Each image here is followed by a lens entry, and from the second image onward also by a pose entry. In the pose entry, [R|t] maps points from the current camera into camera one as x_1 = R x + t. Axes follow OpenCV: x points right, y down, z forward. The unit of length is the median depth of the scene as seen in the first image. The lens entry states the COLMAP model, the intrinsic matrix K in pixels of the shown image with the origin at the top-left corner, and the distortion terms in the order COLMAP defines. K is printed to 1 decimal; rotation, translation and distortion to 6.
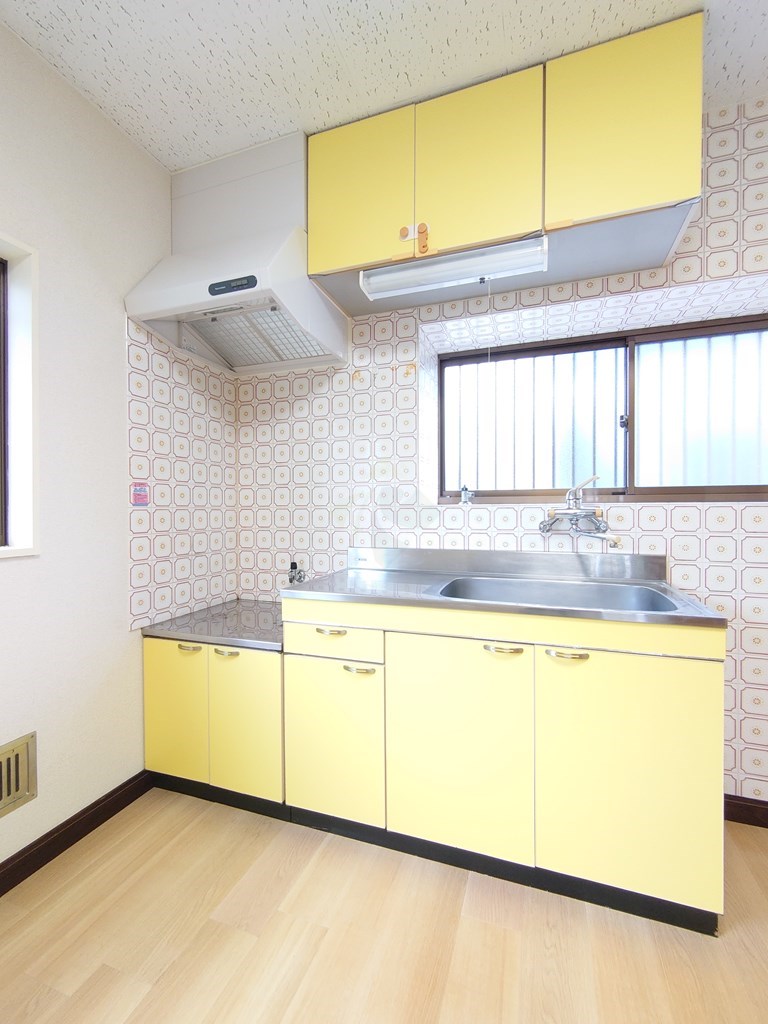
lens RADIAL K [[440.7, 0, 383.2], [0, 440.7, 516.5], [0, 0, 1]] dist [0.003998, -0.001401]
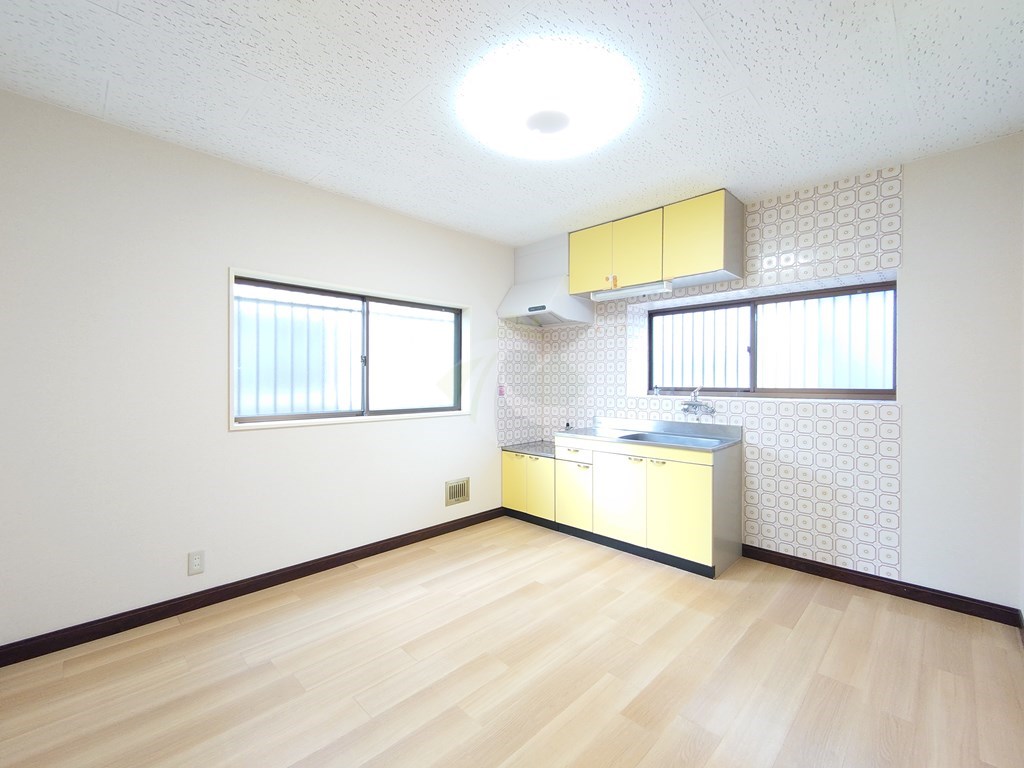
lens RADIAL K [[440.7, 0, 515.3], [0, 440.7, 385.1], [0, 0, 1]] dist [0.003998, -0.001401]
pose [[0.908985, 0.008320, -0.416746, 0.434161], [-0.010261, 0.999944, -0.002418, -0.064056], [0.416702, 0.006474, 0.909020, -0.967484]]
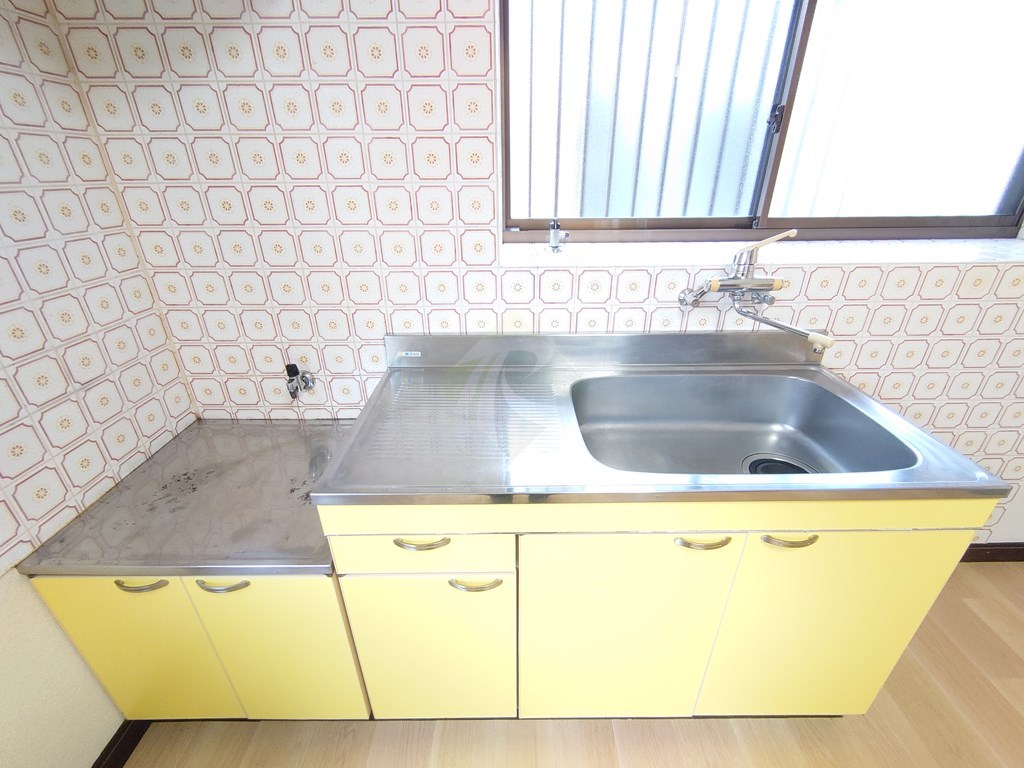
lens RADIAL K [[440.7, 0, 512.7], [0, 440.7, 385.2], [0, 0, 1]] dist [0.003998, -0.001401]
pose [[0.940552, -0.149159, 0.305145, -0.111091], [0.006435, 0.906077, 0.423065, -0.129864], [-0.339589, -0.395951, 0.853172, 0.388077]]
